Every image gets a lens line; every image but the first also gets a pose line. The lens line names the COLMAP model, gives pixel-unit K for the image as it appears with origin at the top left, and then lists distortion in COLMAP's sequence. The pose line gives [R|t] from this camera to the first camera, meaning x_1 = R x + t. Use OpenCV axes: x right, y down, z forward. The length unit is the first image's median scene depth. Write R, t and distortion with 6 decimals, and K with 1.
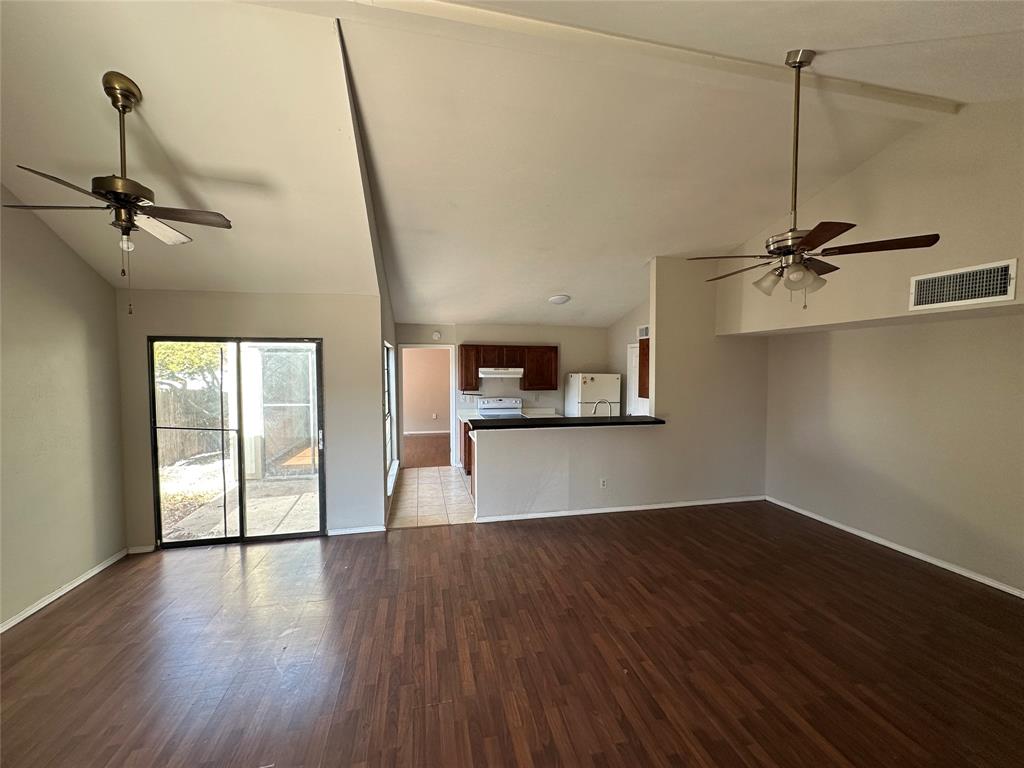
lens RADIAL K [[414.4, 0, 512.8], [0, 414.4, 384.1], [0, 0, 1]] dist [0.010788, -0.000671]
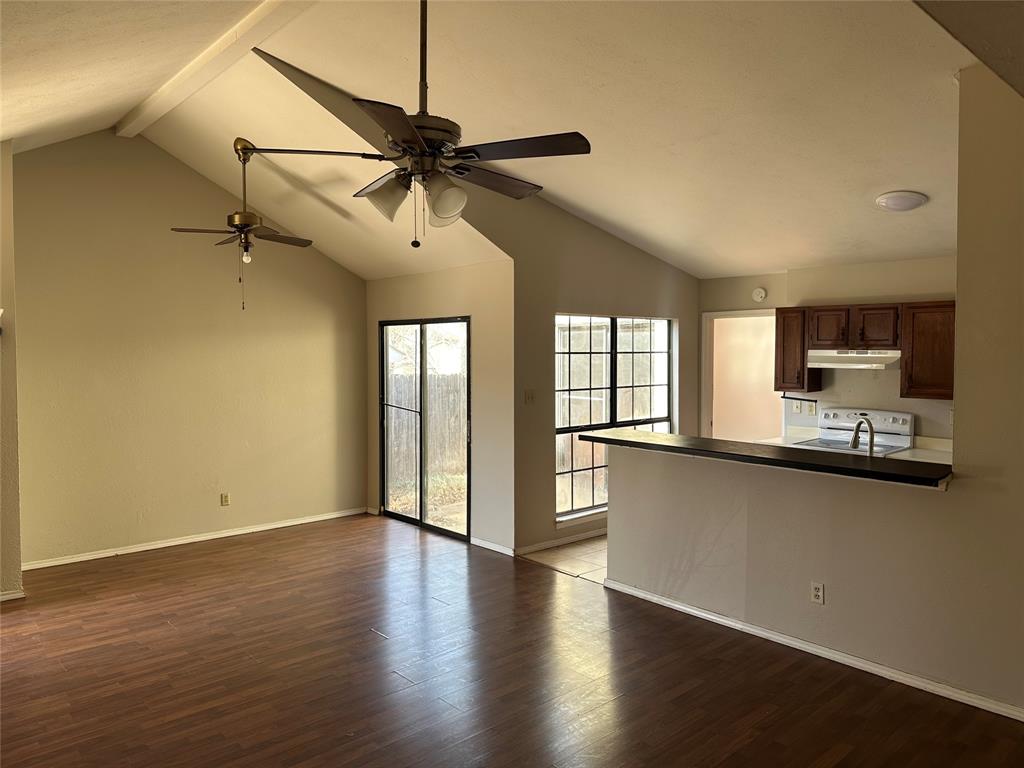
lens RADIAL K [[727.1, 0, 515.5], [0, 727.1, 413.8], [0, 0, 1]] dist [0.042582, -0.036440]
pose [[0.485113, 0.075456, -0.871190, 0.814926], [-0.034549, 0.997146, 0.067128, -0.010480], [0.873769, -0.002466, 0.486335, 0.306273]]
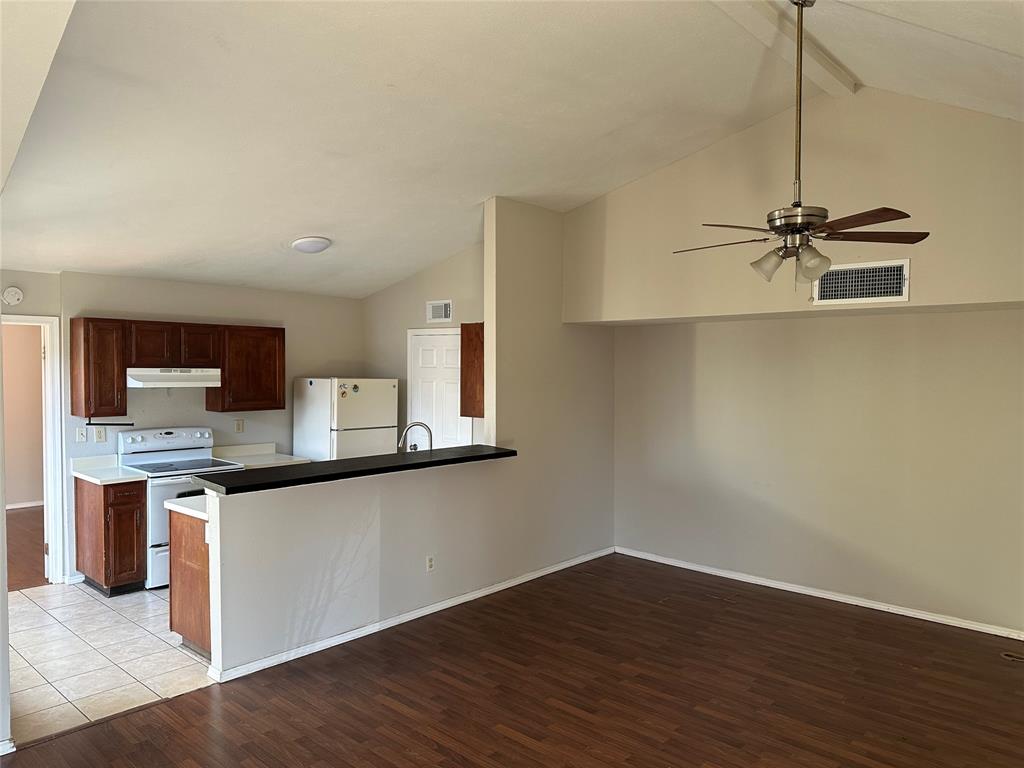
lens RADIAL K [[727.1, 0, 515.9], [0, 727.1, 383.4], [0, 0, 1]] dist [0.042582, -0.036440]
pose [[0.820860, -0.013571, 0.570968, -0.285209], [0.020477, 0.999774, -0.005675, -0.011078], [-0.570762, 0.016350, 0.820952, 0.070572]]
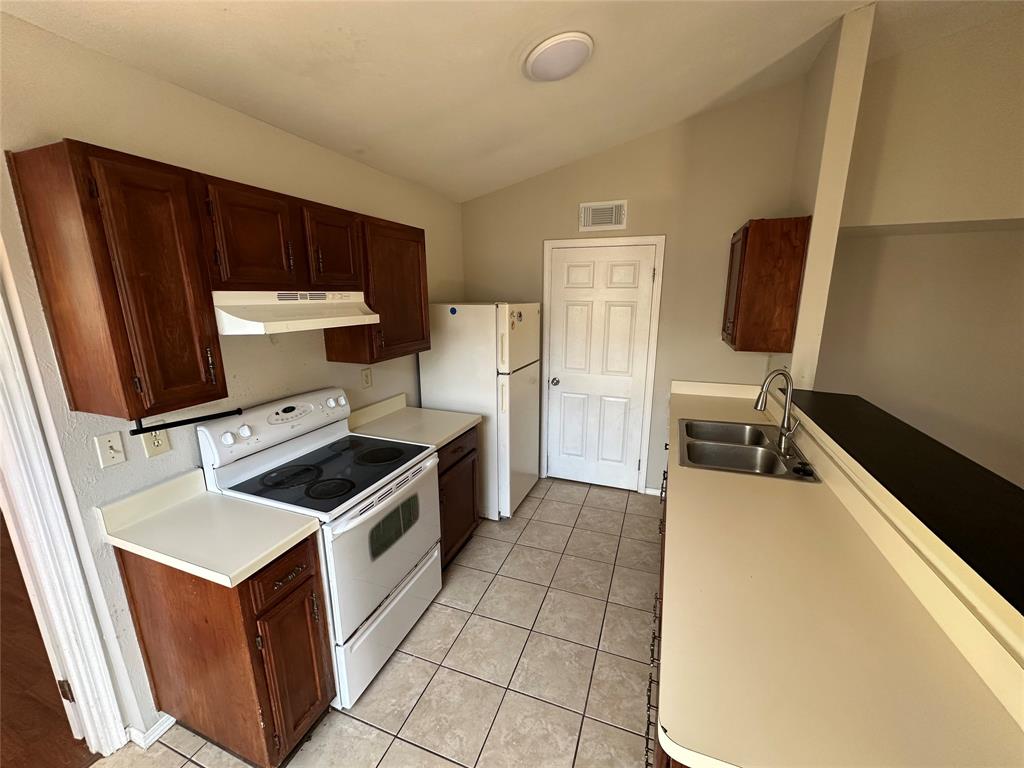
lens RADIAL K [[414.4, 0, 516.8], [0, 414.4, 385.0], [0, 0, 1]] dist [0.010788, -0.000671]
pose [[0.558045, -0.192284, 0.807225, -0.253261], [0.043962, 0.978267, 0.202635, -0.042052], [-0.828646, -0.077592, 0.554370, 1.089622]]
